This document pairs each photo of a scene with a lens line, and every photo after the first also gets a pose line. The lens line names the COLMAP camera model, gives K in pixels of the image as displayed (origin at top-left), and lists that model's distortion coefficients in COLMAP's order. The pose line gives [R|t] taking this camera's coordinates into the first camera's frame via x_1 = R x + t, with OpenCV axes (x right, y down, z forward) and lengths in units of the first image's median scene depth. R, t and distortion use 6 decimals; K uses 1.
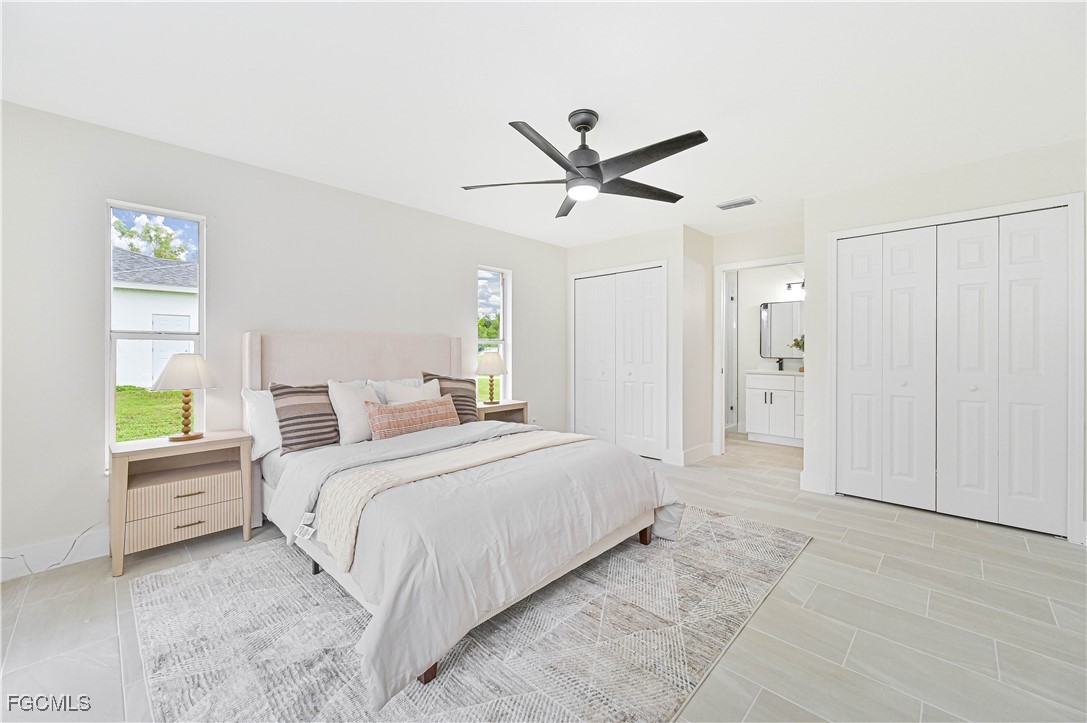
lens RADIAL K [[436.2, 0, 550.7], [0, 436.2, 352.9], [0, 0, 1]] dist [-0.002236, -0.000176]
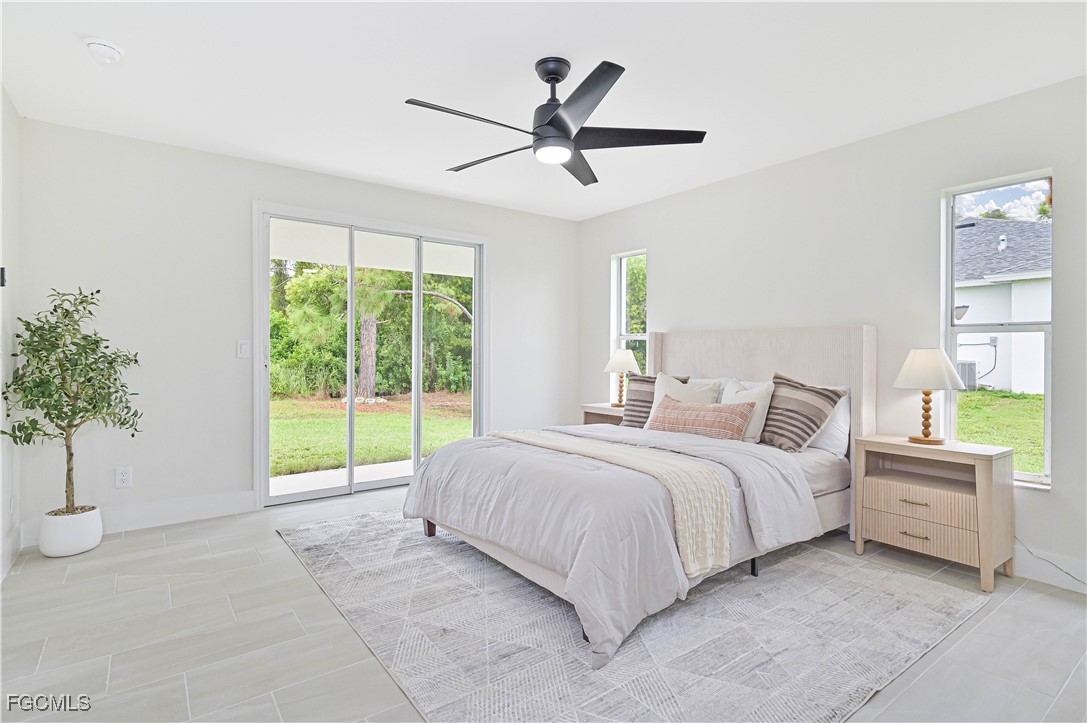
lens RADIAL K [[531.0, 0, 549.3], [0, 531.0, 353.3], [0, 0, 1]] dist [-0.002087, -0.000278]
pose [[-0.178722, 0.012972, -0.983814, 0.607299], [-0.001221, 0.999909, 0.013406, -0.004942], [0.983899, 0.003597, -0.178690, 0.648844]]
